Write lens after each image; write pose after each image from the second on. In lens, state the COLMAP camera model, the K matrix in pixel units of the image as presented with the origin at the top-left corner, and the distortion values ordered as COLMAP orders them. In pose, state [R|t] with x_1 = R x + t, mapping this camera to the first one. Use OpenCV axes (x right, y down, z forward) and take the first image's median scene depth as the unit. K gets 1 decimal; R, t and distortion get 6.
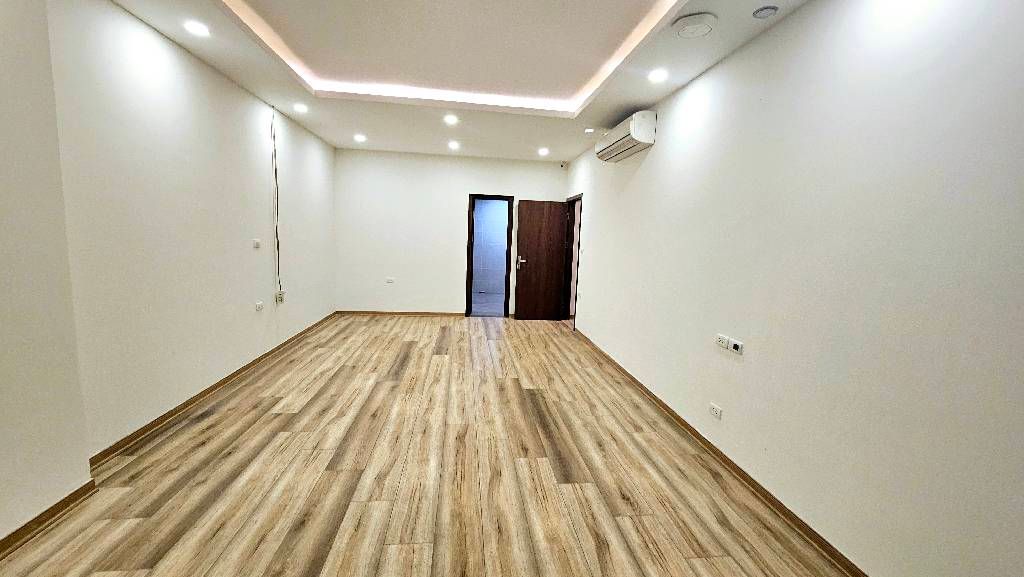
lens RADIAL K [[411.8, 0, 512.9], [0, 411.8, 286.9], [0, 0, 1]] dist [0.000532, 0.000032]
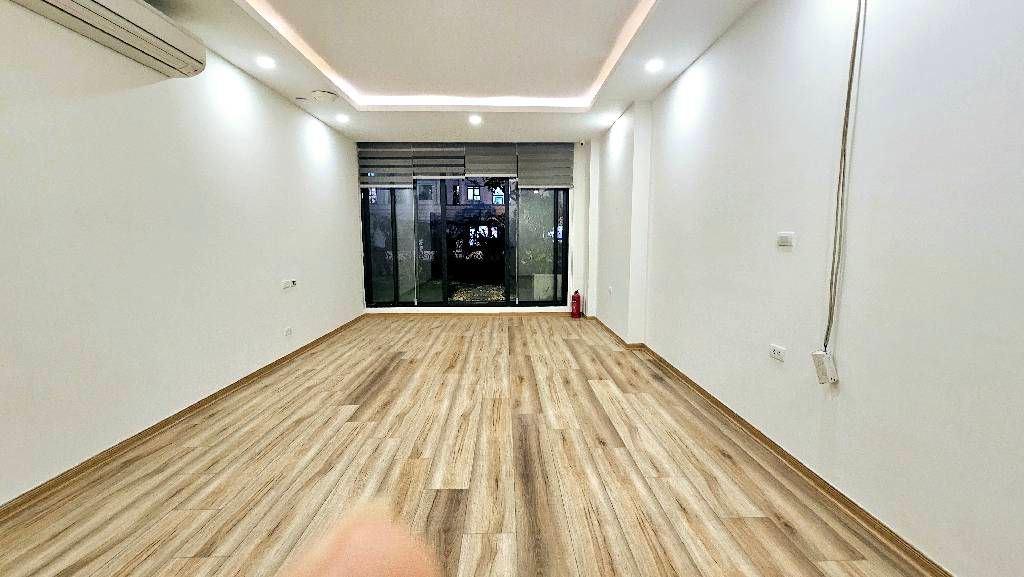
lens RADIAL K [[411.8, 0, 510.6], [0, 411.8, 289.6], [0, 0, 1]] dist [0.000532, 0.000032]
pose [[-0.993914, -0.052402, 0.096895, -0.353245], [-0.027094, 0.968875, 0.246065, -0.186657], [-0.106773, 0.241942, -0.964398, 1.788539]]
